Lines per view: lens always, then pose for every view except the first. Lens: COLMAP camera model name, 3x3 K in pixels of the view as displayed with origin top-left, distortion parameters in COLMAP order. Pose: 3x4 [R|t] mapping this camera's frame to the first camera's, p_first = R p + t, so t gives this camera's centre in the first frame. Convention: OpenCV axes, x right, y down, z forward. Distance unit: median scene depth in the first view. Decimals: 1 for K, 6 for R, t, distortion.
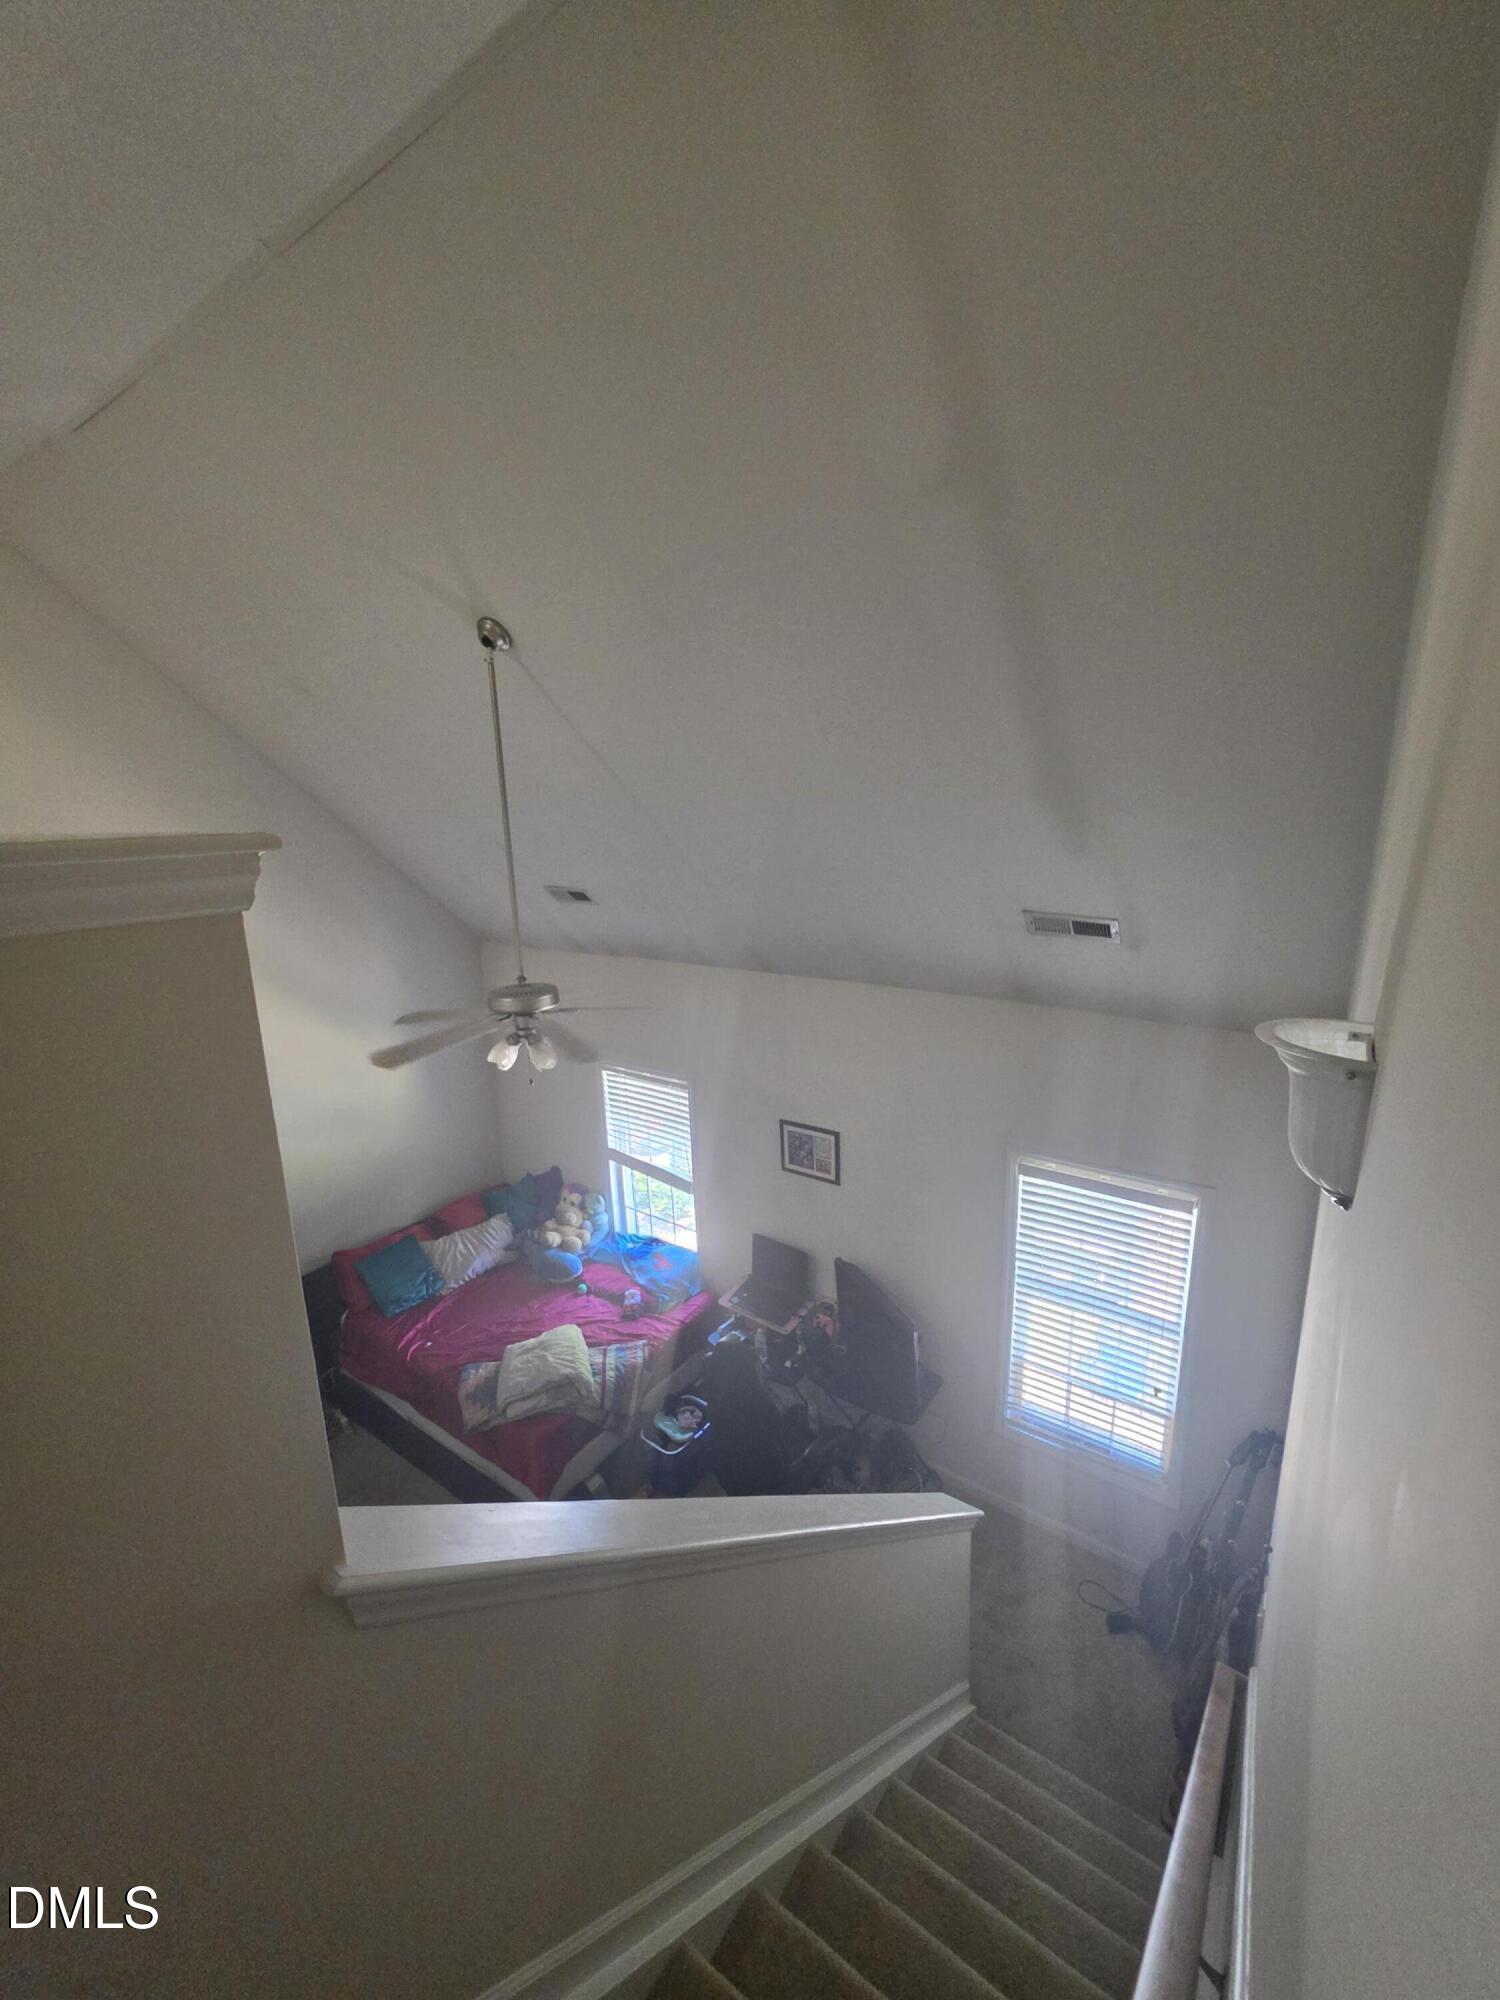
lens RADIAL K [[824.7, 0, 750.0], [0, 824.7, 1000.0], [0, 0, 1]] dist [0.000784, 0.000044]
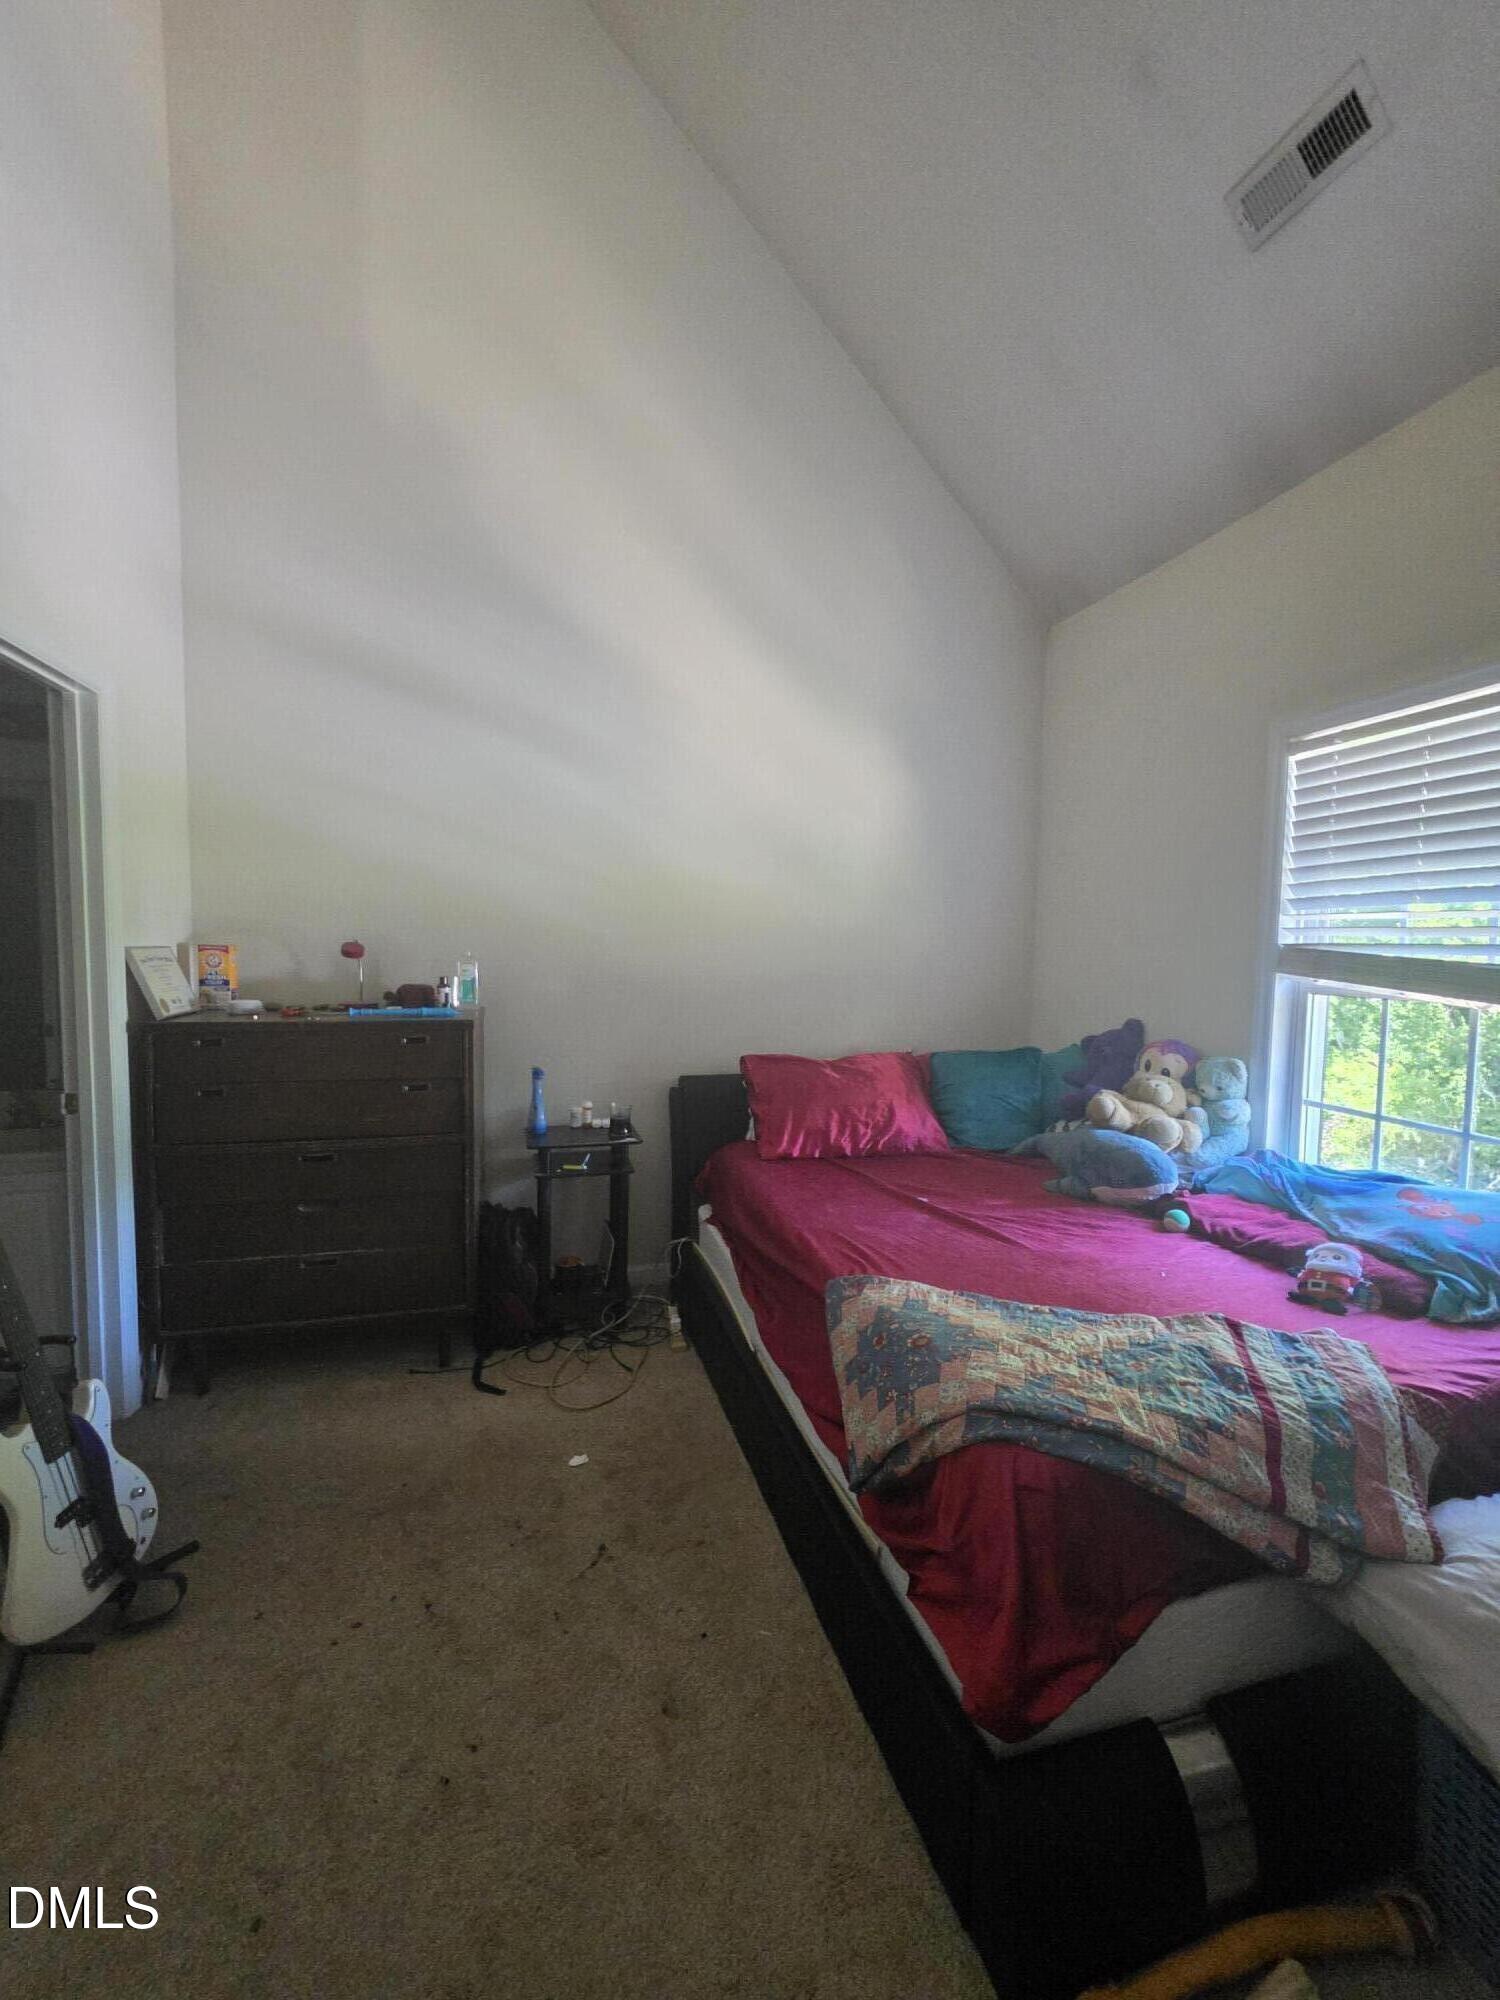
lens RADIAL K [[824.7, 0, 750.0], [0, 824.7, 1000.0], [0, 0, 1]] dist [0.000784, 0.000044]
pose [[0.786185, 0.091000, -0.611255, -0.121992], [-0.182021, 0.979321, -0.088316, 0.299109], [0.590578, 0.180694, 0.786491, 0.500332]]
